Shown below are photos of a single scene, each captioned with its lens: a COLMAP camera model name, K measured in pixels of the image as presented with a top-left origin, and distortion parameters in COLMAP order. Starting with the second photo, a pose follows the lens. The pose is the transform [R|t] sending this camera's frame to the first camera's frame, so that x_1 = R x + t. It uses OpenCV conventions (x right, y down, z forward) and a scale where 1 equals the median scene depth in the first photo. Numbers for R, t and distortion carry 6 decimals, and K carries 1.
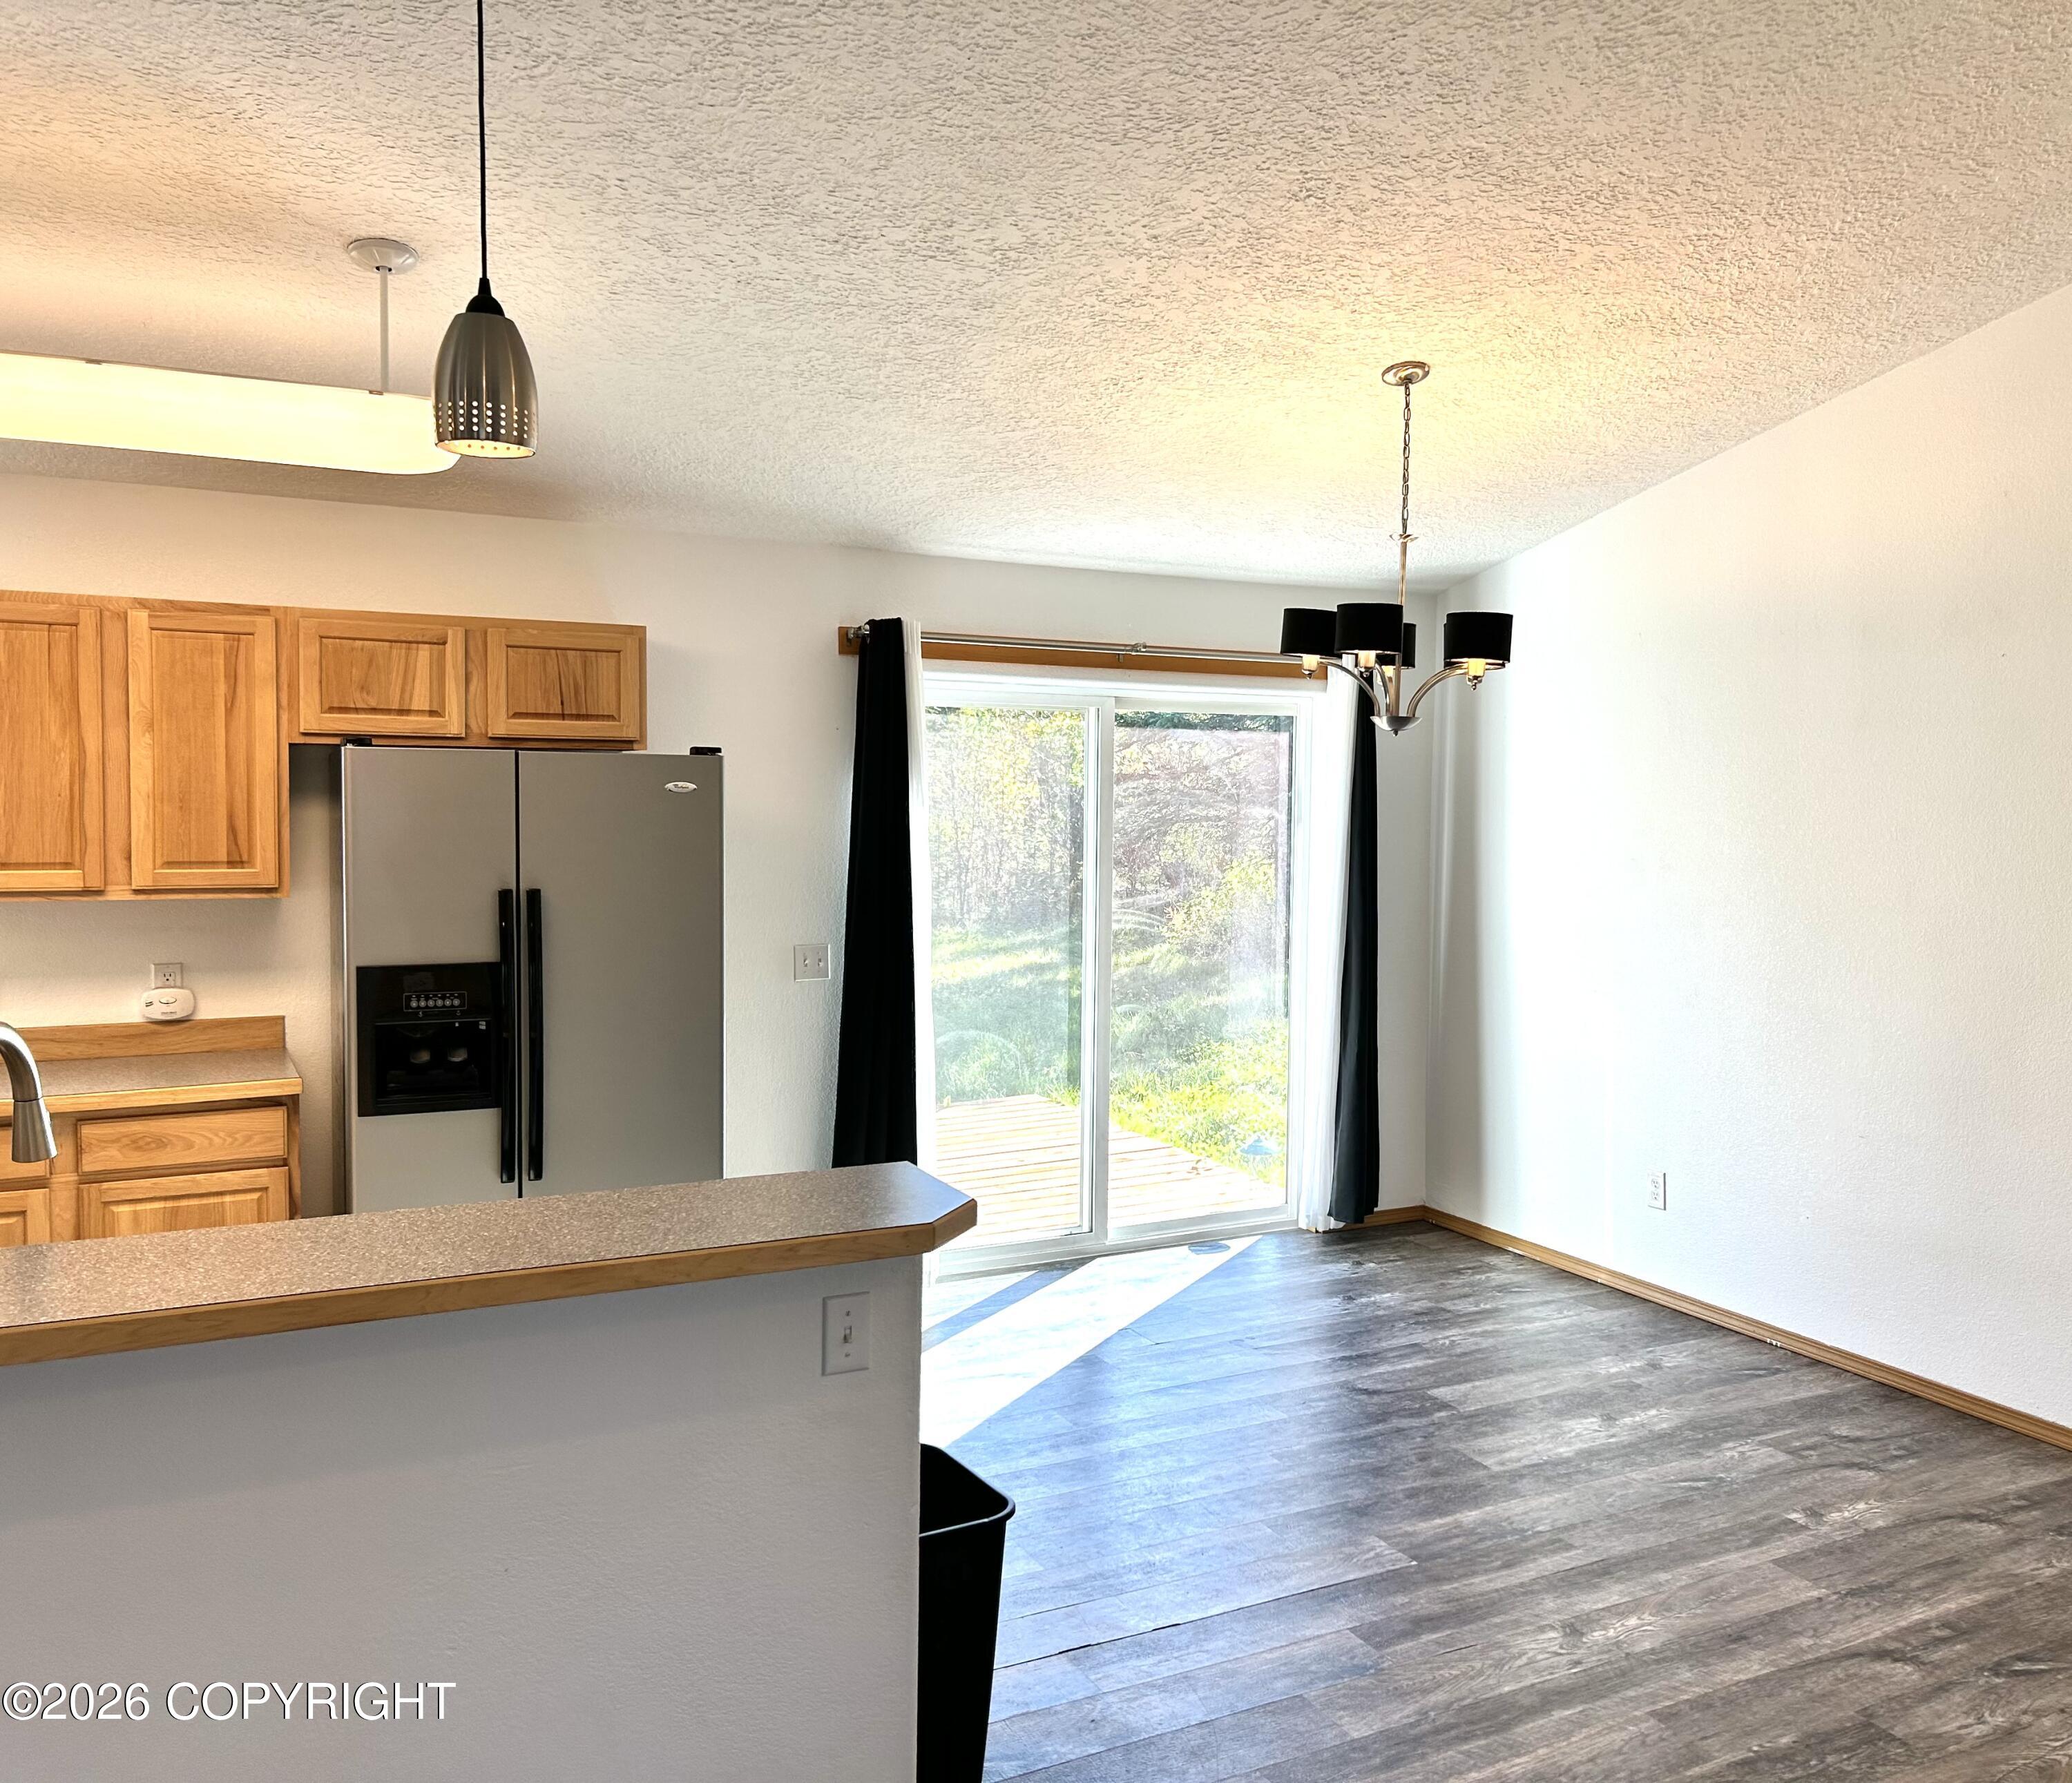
lens RADIAL K [[1692.4, 0, 1036.3], [0, 1692.4, 901.5], [0, 0, 1]] dist [0.031770, -0.012592]
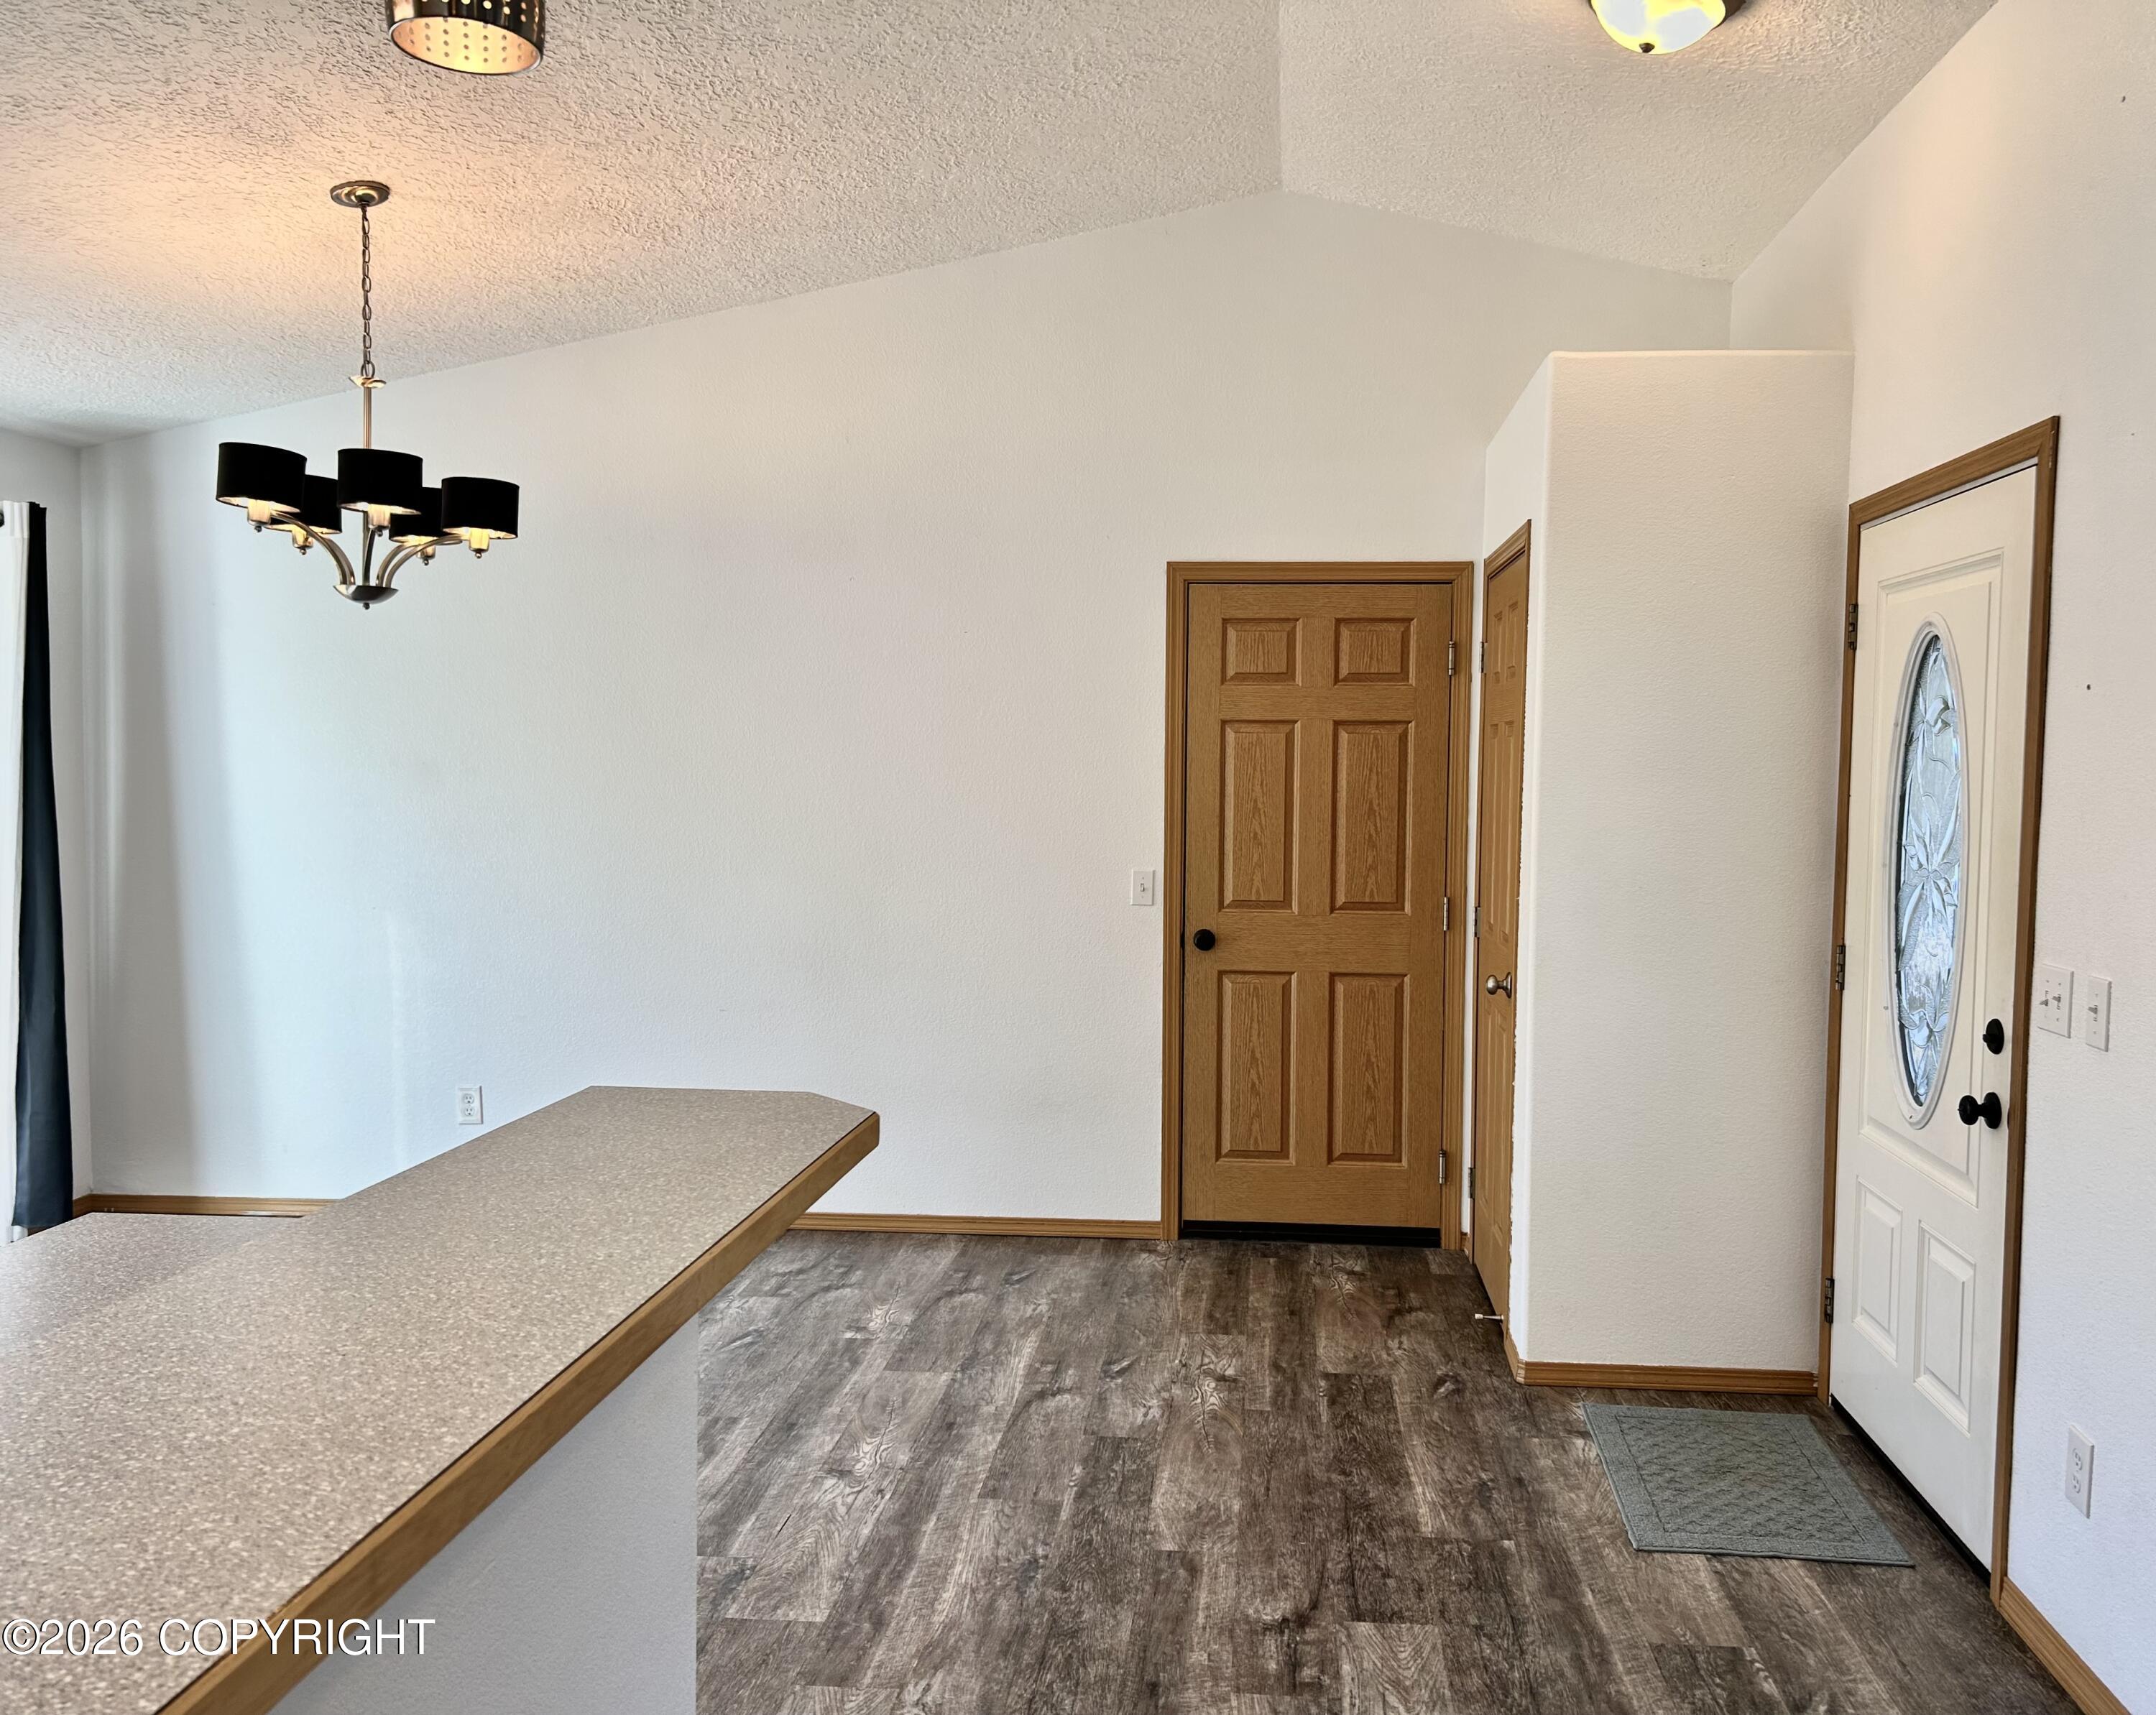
lens RADIAL K [[1790.0, 0, 1081.2], [0, 1790.0, 845.2], [0, 0, 1]] dist [0.000650, -0.015836]
pose [[0.539601, -0.039668, 0.840986, -0.455886], [0.038907, 0.998997, 0.022157, 0.022615], [-0.841021, 0.020764, 0.540603, 0.245662]]
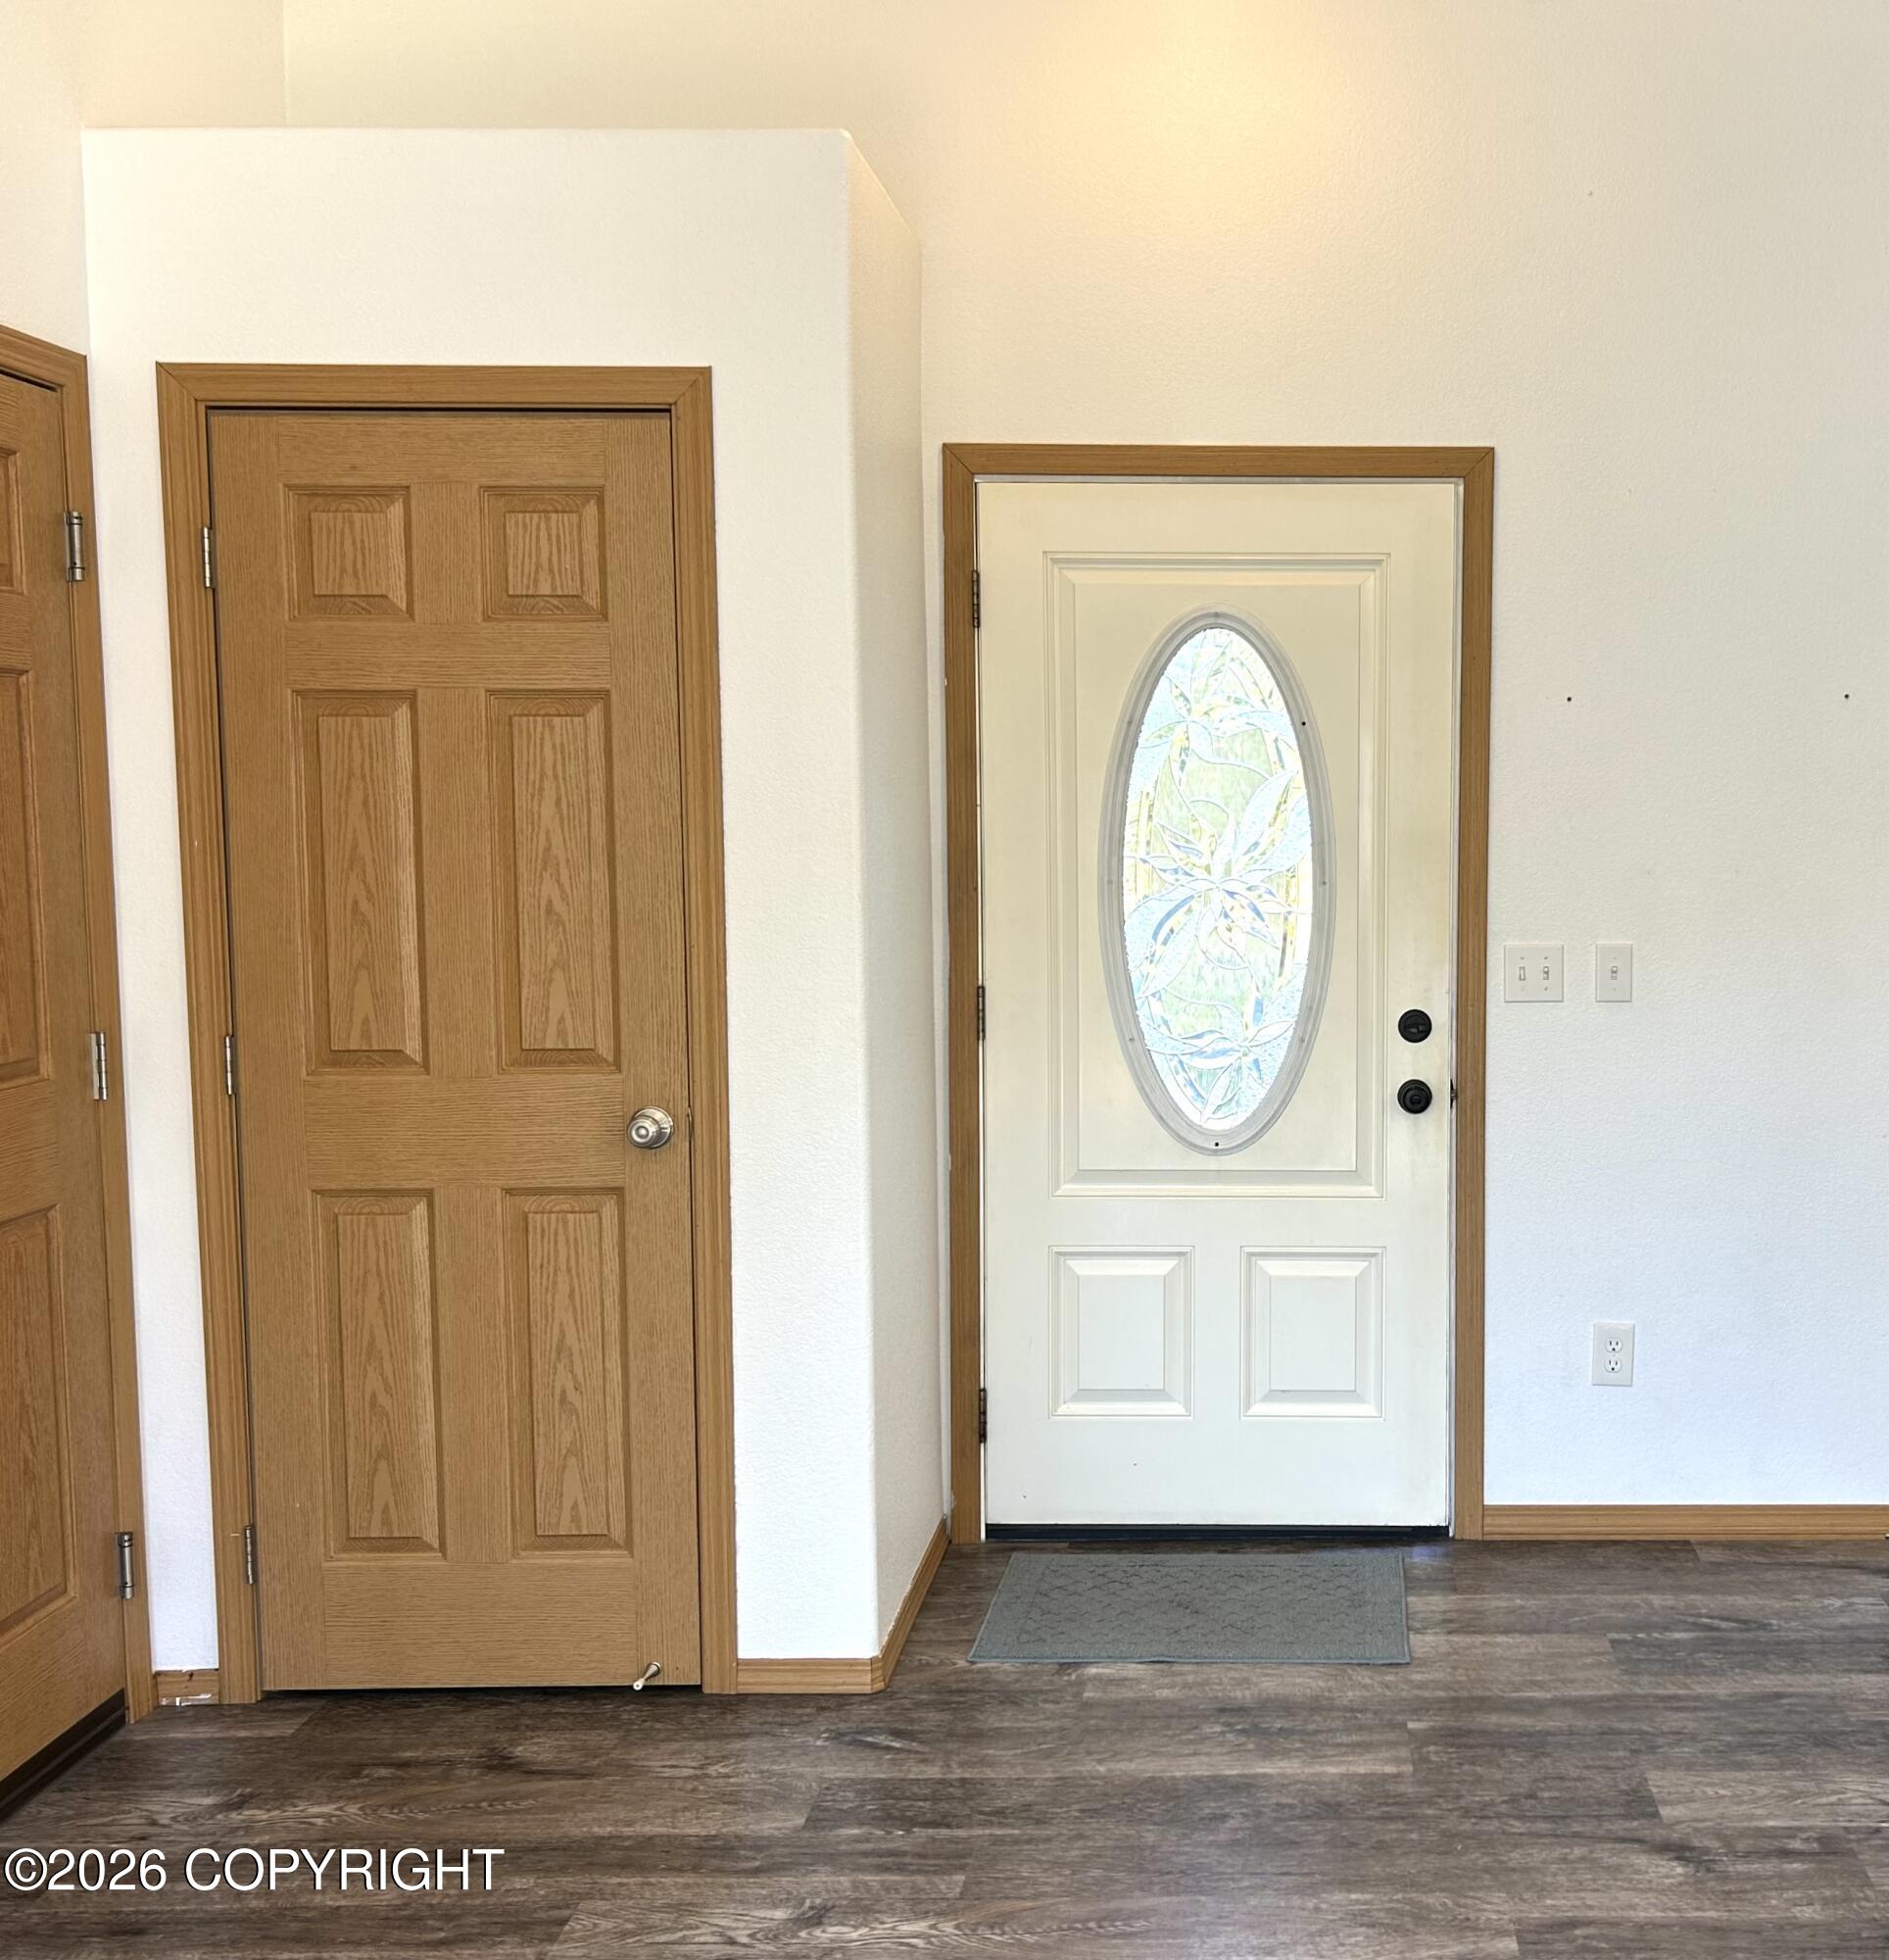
lens RADIAL K [[2564.5, 0, 945.8], [0, 2564.5, 981.9], [0, 0, 1]] dist [-0.008172, 0.000000]
pose [[-0.896585, -0.031332, 0.441763, 0.120063], [0.036899, 0.988741, 0.145016, -0.063983], [-0.441333, 0.146320, -0.885334, 1.543388]]
